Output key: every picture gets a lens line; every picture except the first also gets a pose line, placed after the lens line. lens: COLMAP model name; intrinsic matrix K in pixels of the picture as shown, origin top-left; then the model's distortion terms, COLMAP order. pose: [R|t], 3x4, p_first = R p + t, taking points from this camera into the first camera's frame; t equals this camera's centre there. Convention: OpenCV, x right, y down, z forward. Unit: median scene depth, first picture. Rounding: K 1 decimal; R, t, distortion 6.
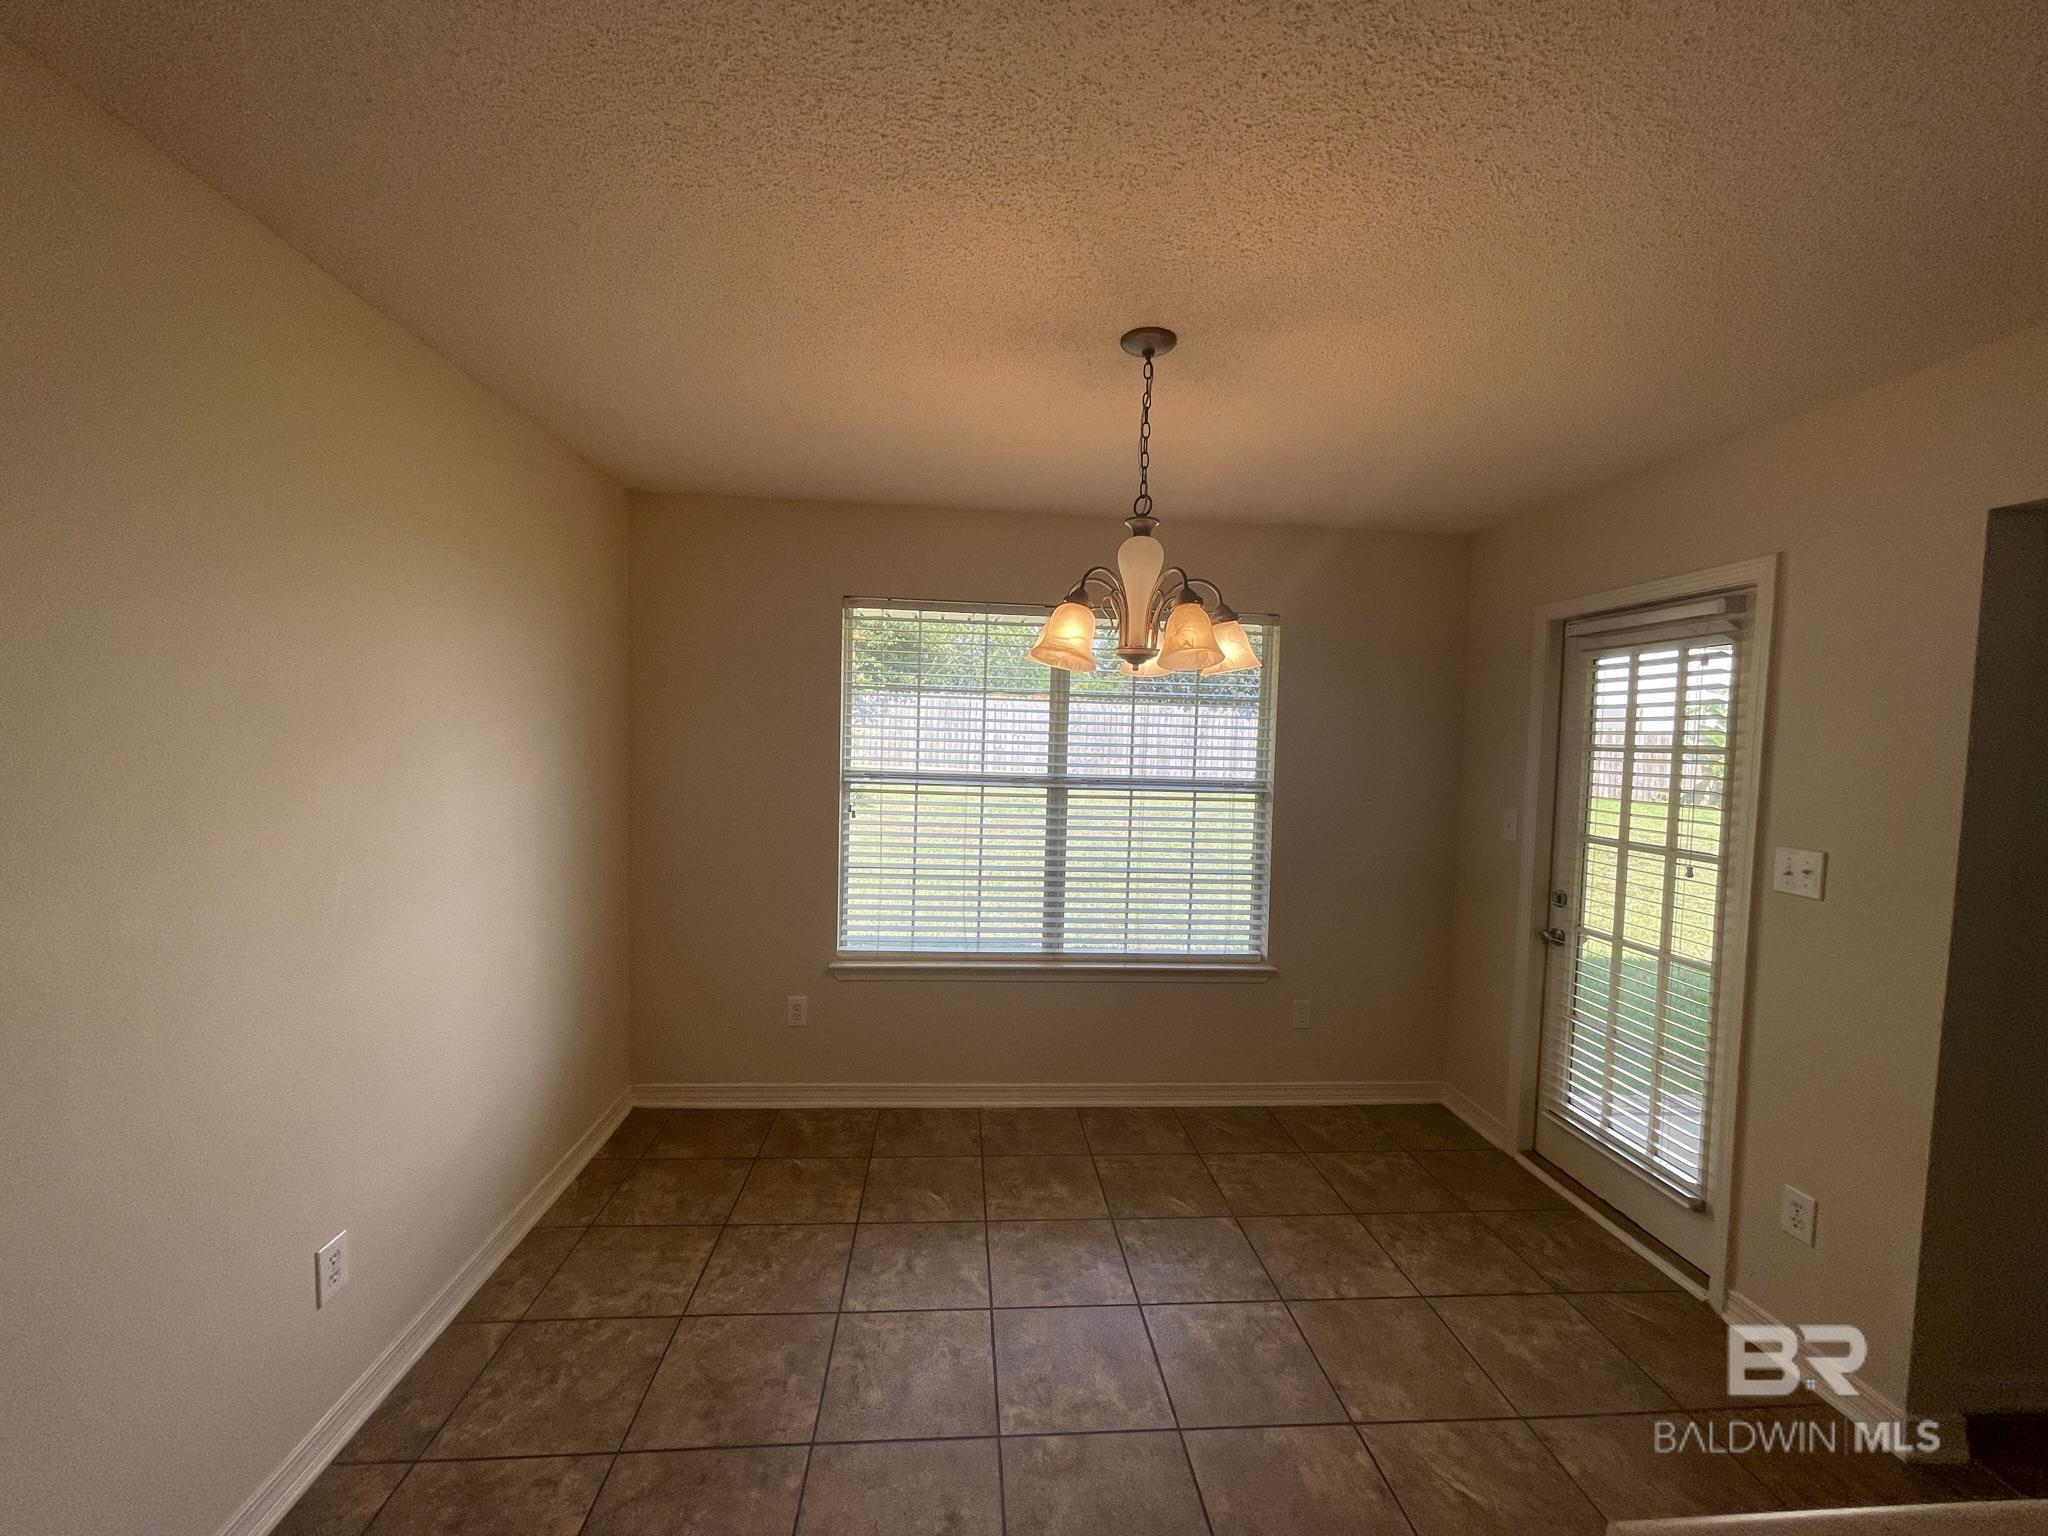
lens RADIAL K [[824.5, 0, 1024.1], [0, 824.5, 758.2], [0, 0, 1]] dist [-0.000752, 0.001019]
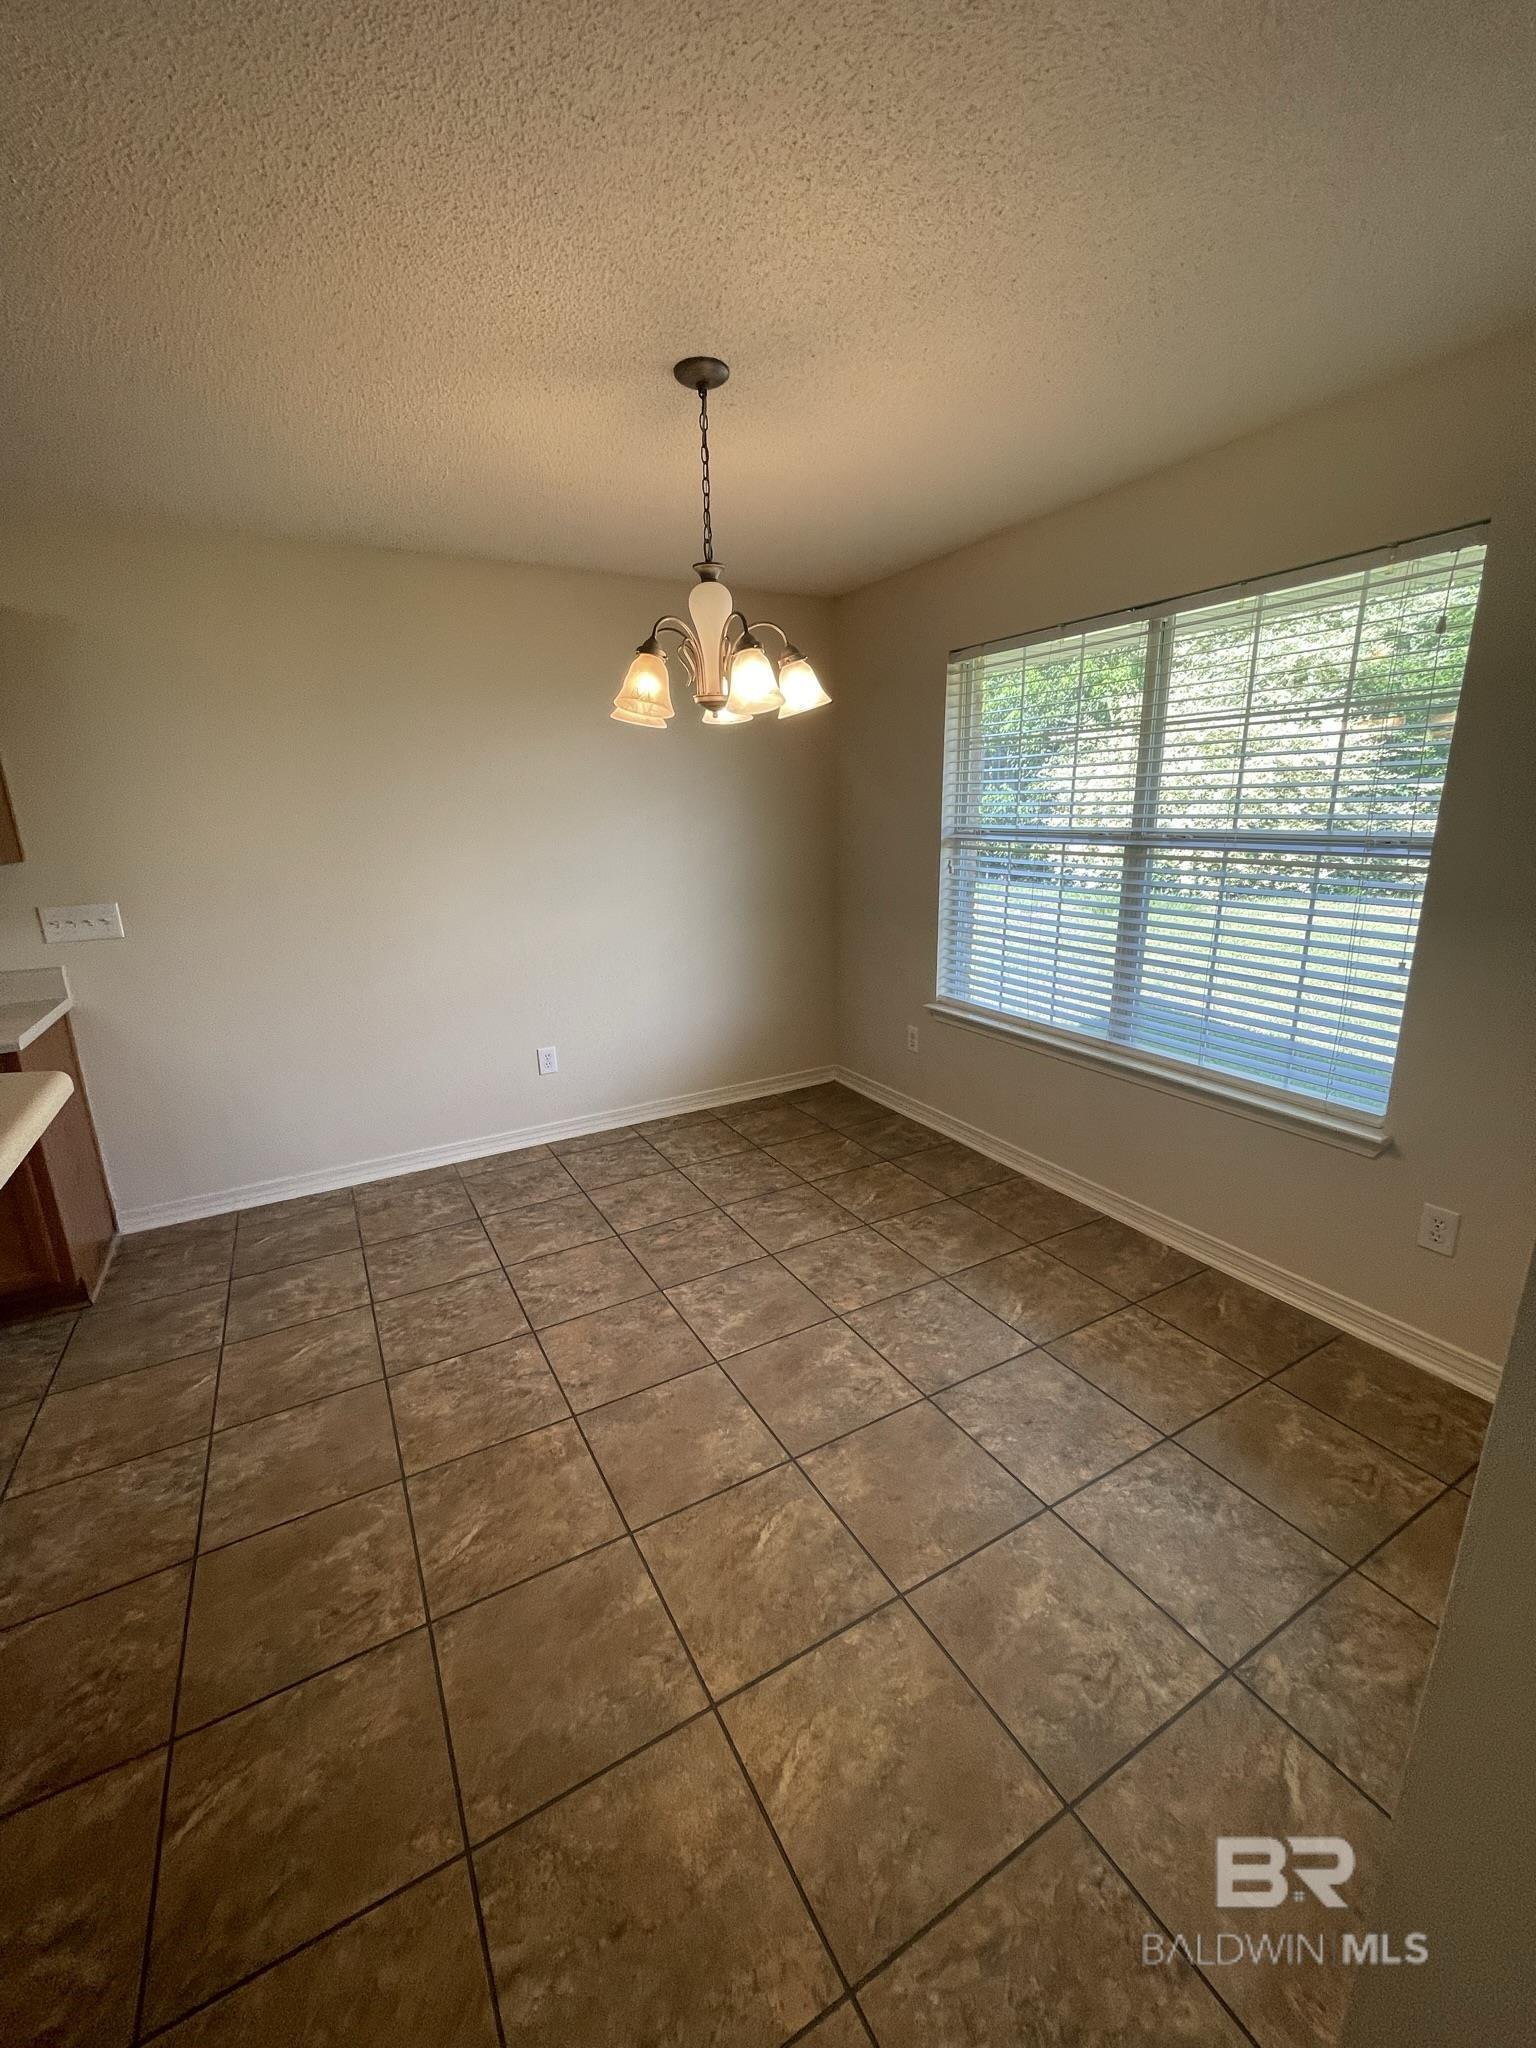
lens RADIAL K [[824.5, 0, 766.7], [0, 824.5, 1033.0], [0, 0, 1]] dist [-0.000752, 0.001019]
pose [[0.414710, 0.208450, -0.885756, 0.826853], [0.014934, 0.971718, 0.235672, 0.023680], [0.909831, -0.110964, 0.399868, 0.420521]]
